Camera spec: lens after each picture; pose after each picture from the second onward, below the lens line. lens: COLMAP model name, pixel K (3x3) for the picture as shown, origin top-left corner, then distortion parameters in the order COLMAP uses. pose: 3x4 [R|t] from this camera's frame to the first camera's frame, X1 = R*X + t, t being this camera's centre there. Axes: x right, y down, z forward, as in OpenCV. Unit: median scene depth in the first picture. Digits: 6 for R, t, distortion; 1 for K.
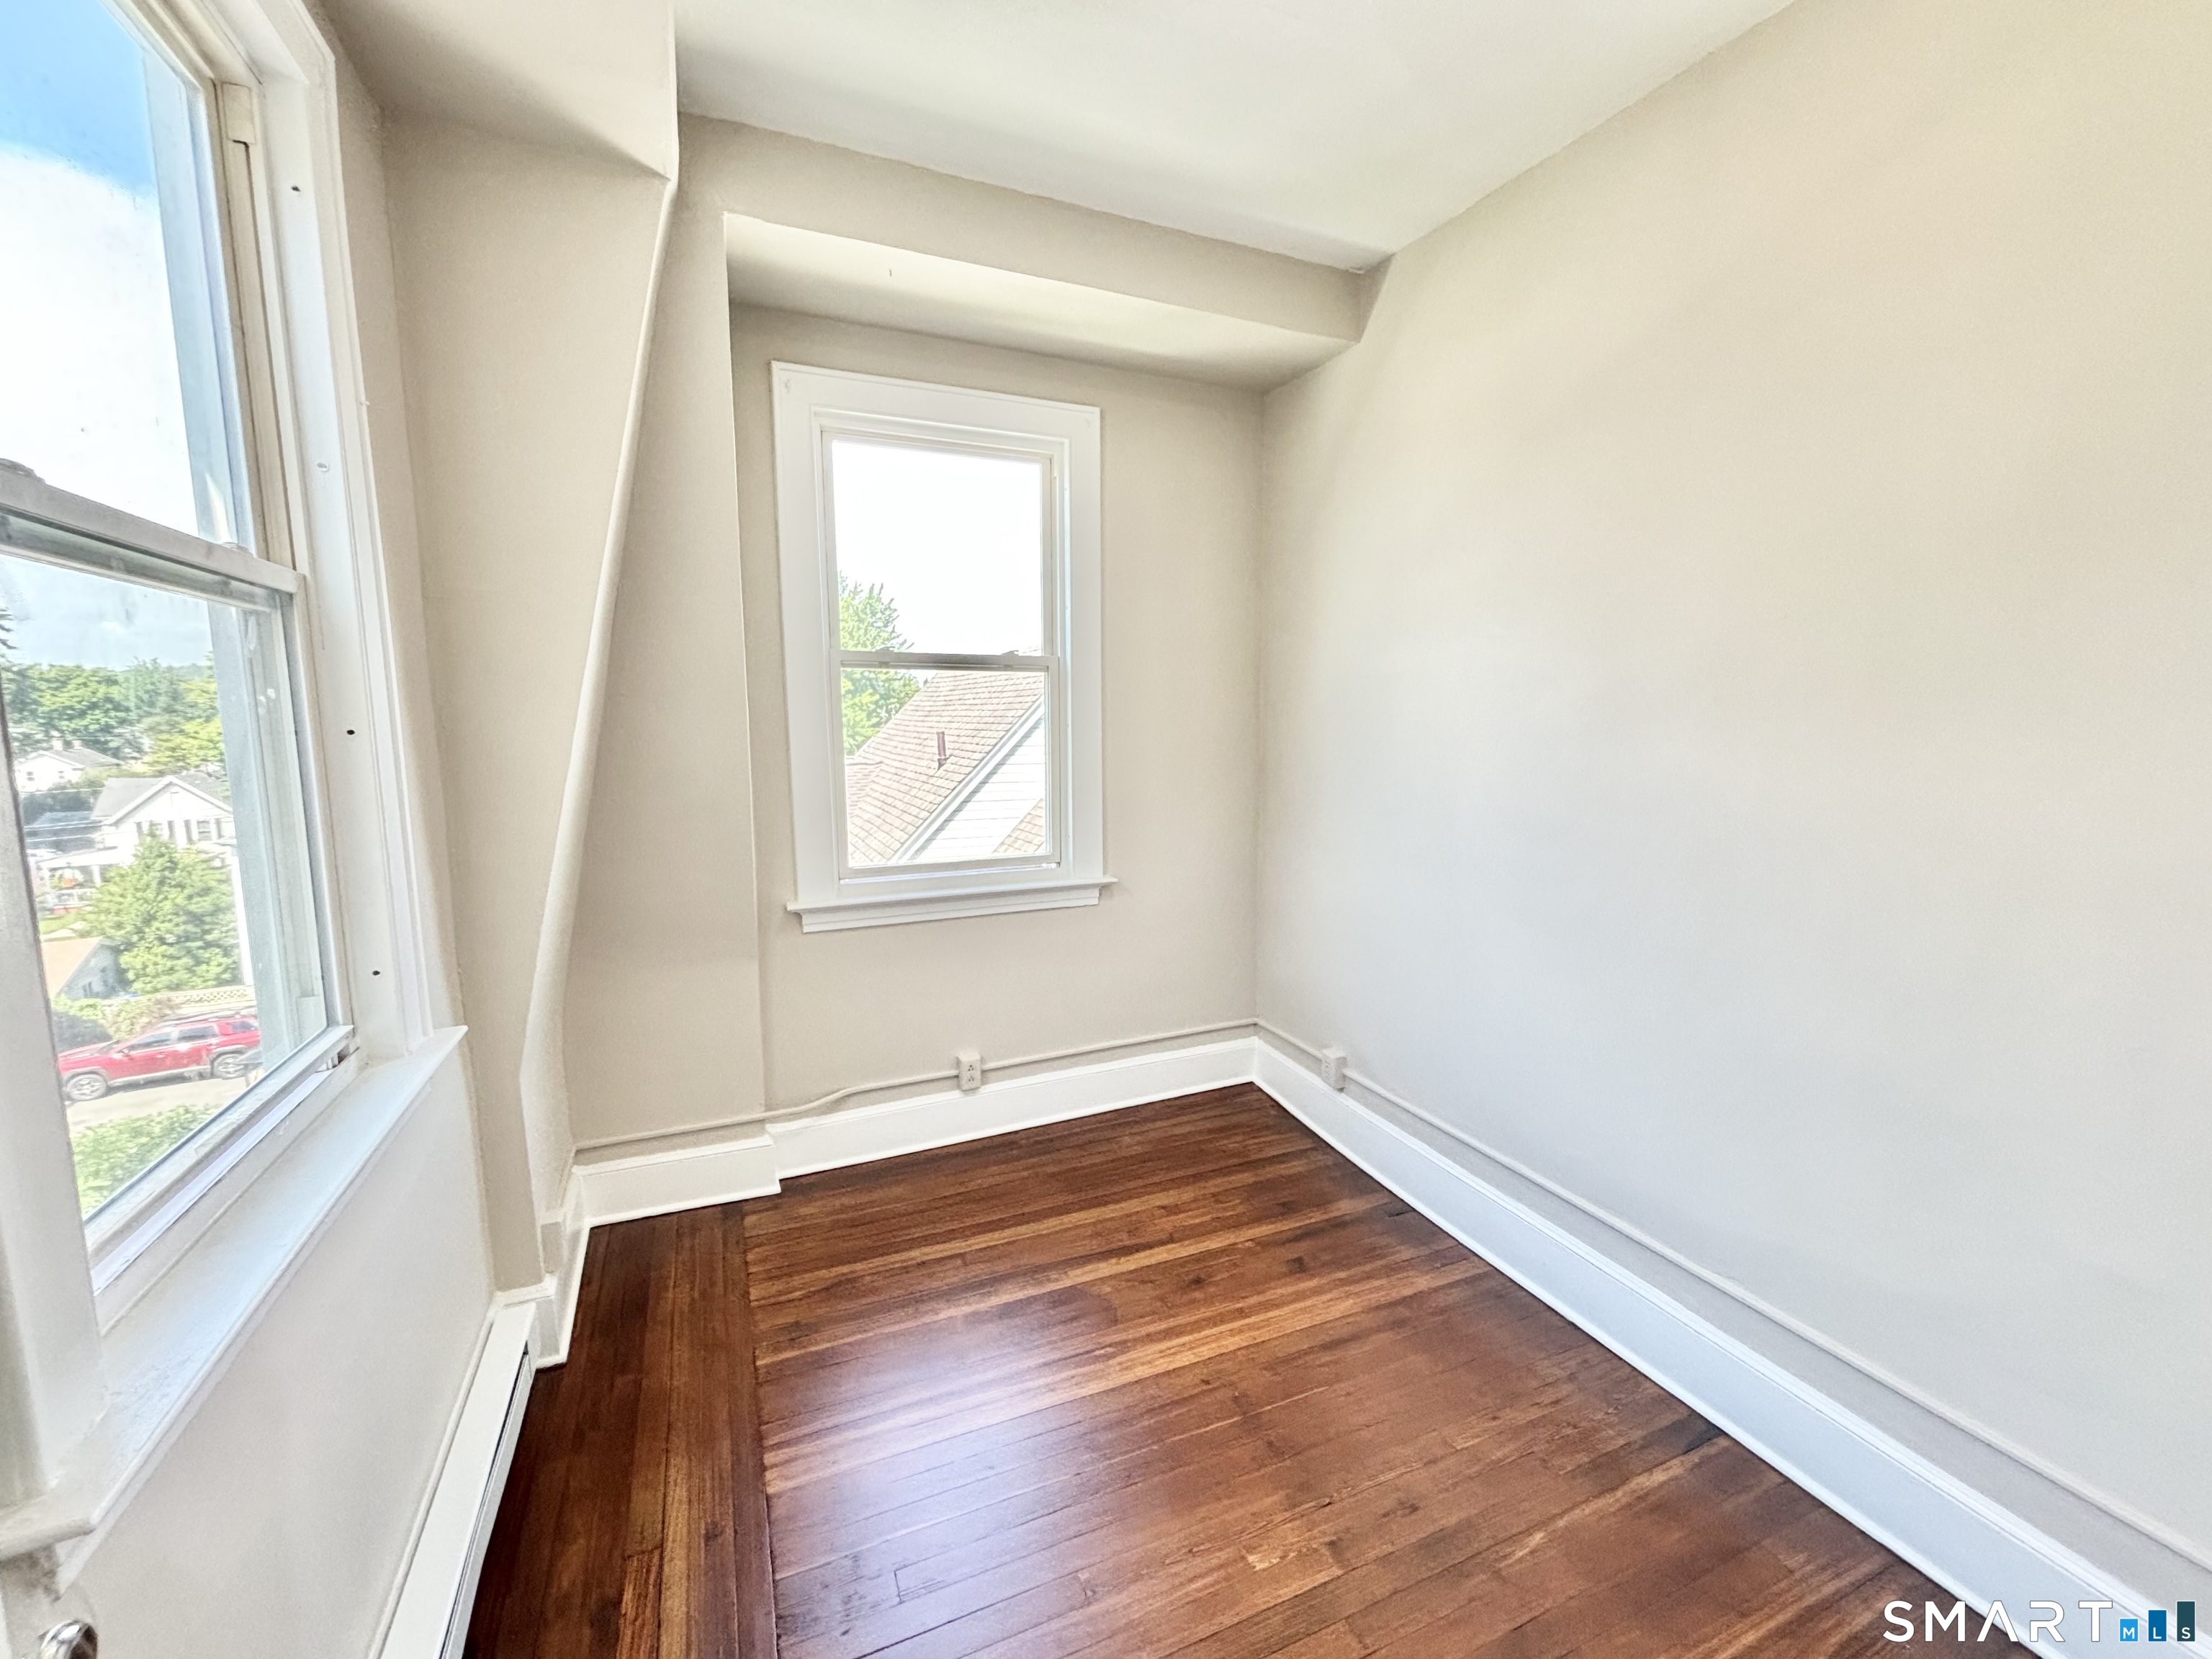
lens RADIAL K [[966.8, 0, 1106.0], [0, 966.8, 829.5], [0, 0, 1]] dist [0.000926, 0.000041]
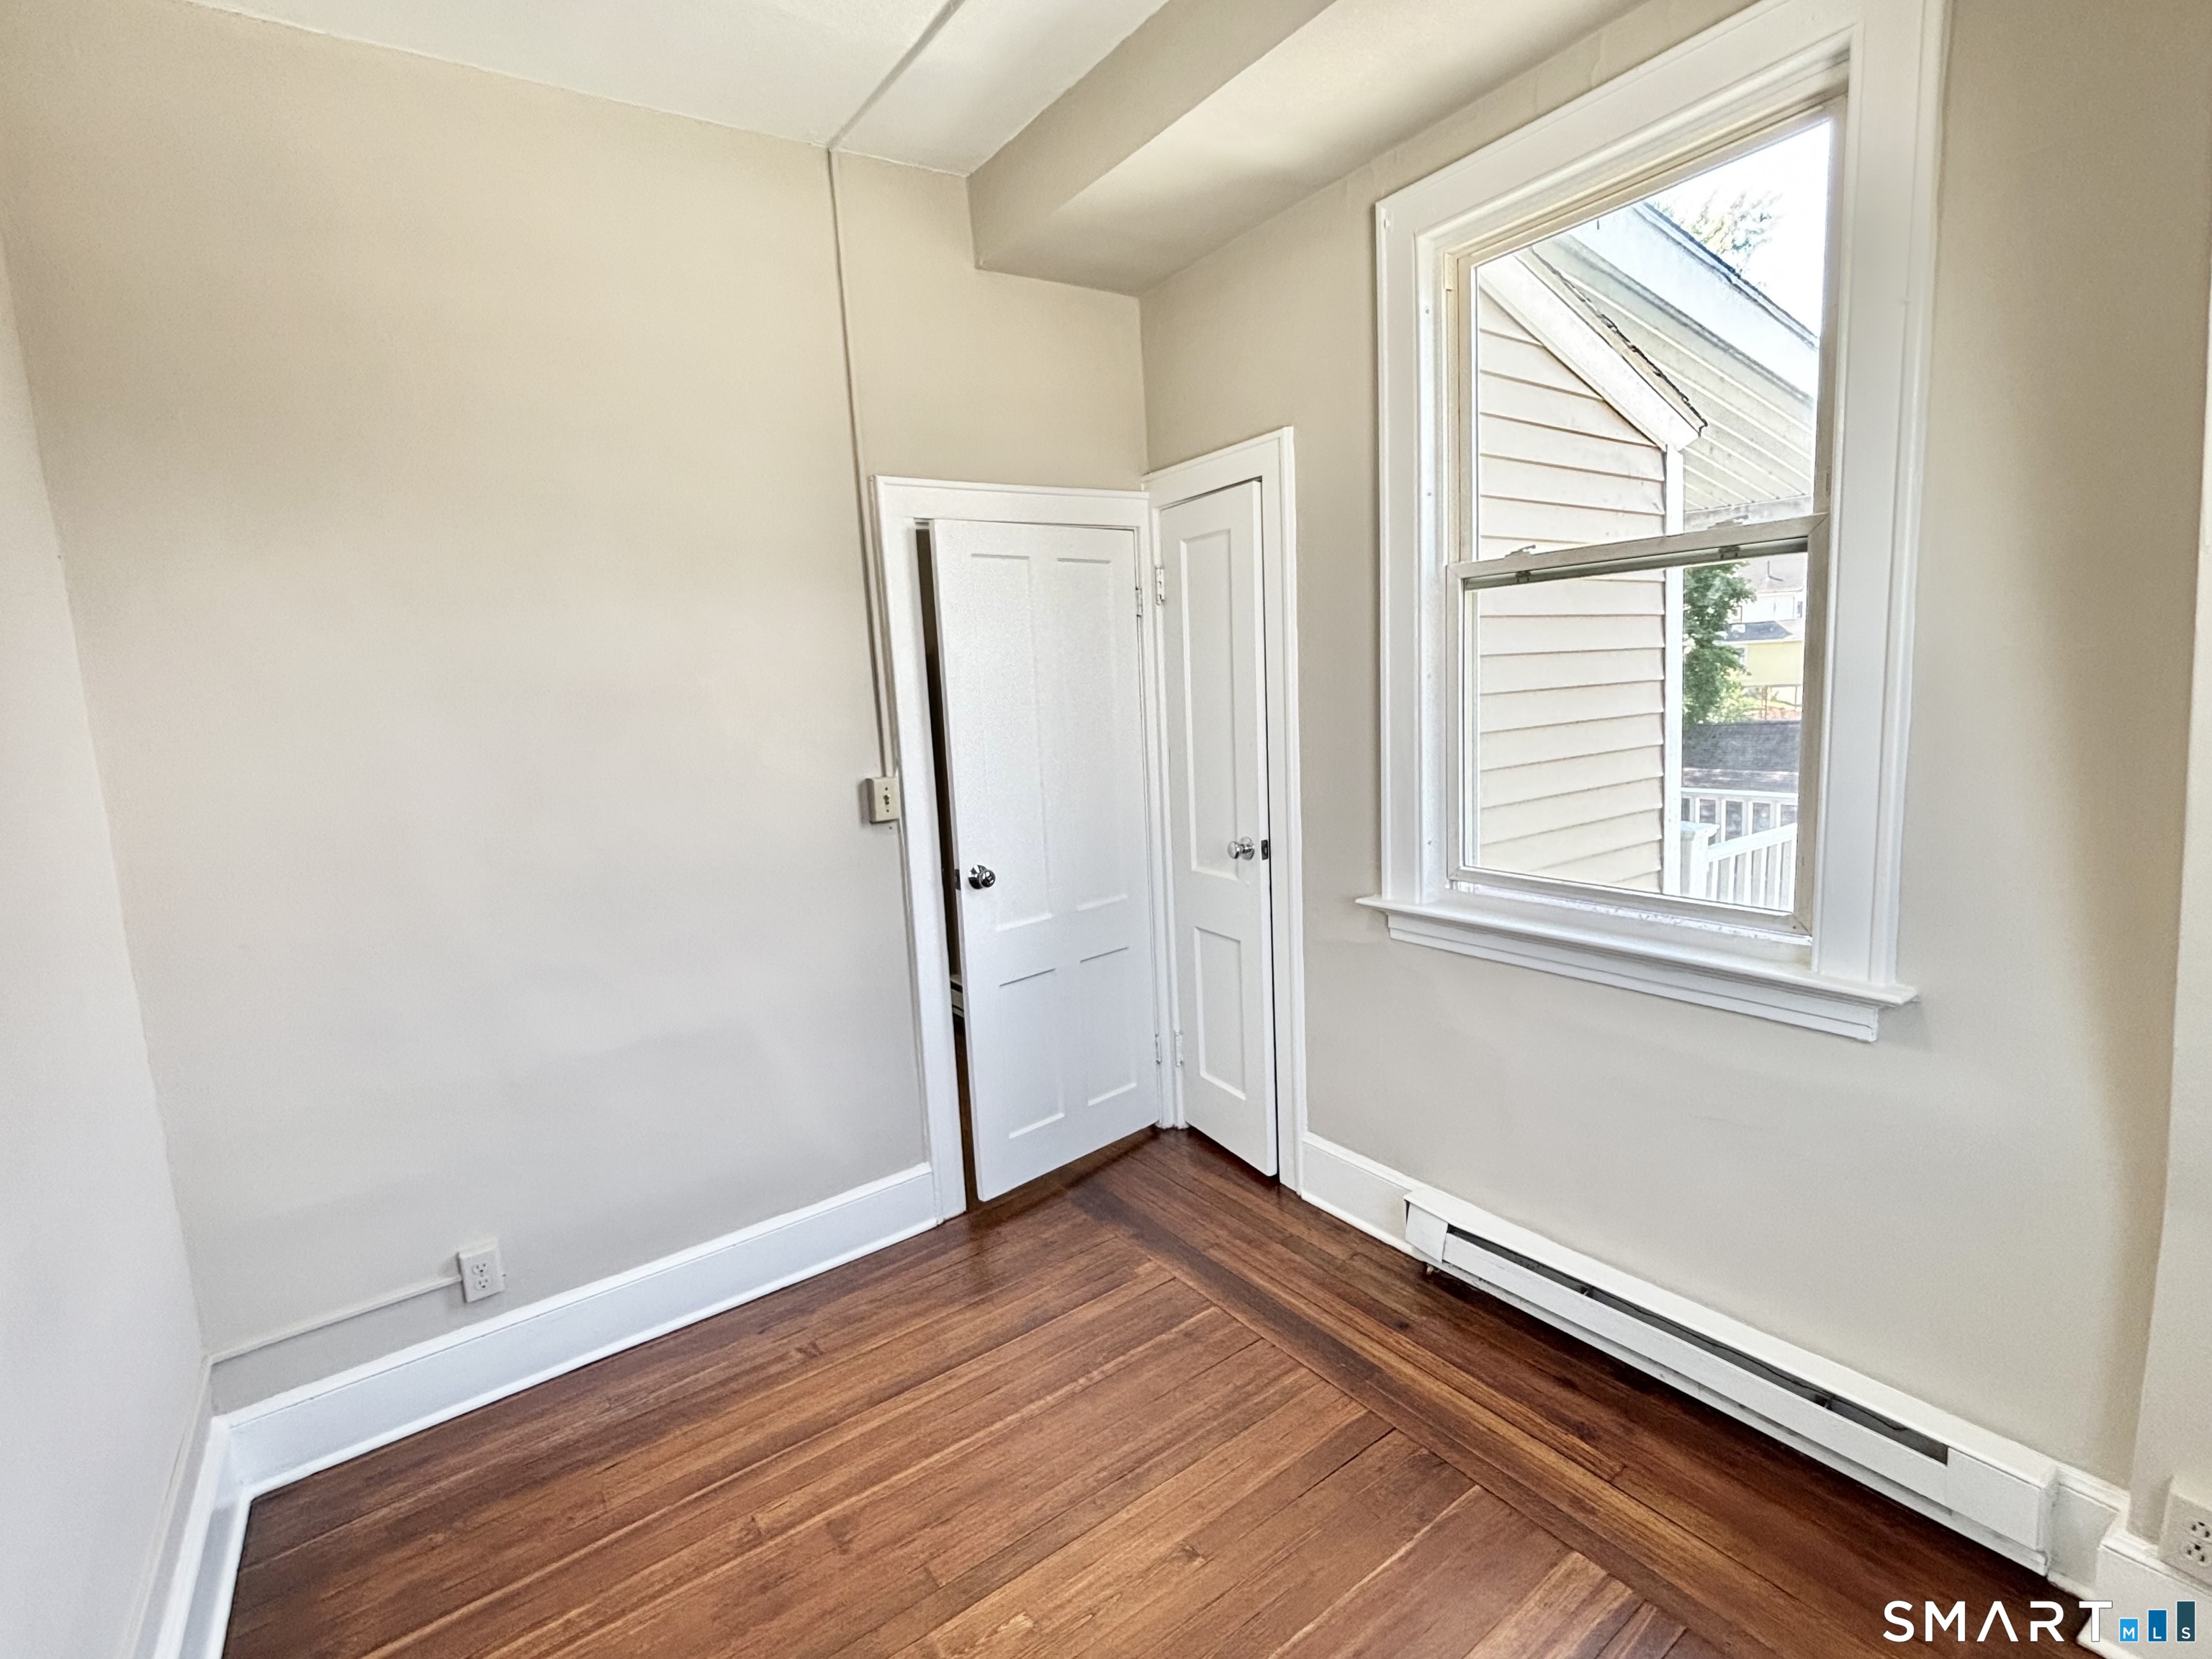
lens RADIAL K [[998.2, 0, 1106.0], [0, 998.2, 829.5], [0, 0, 1]] dist [-0.000539, -0.000056]
pose [[-0.980738, 0.075667, -0.180078, 0.190947], [0.026354, 0.964750, 0.261845, -0.200251], [0.193544, 0.252056, -0.948161, 1.706977]]
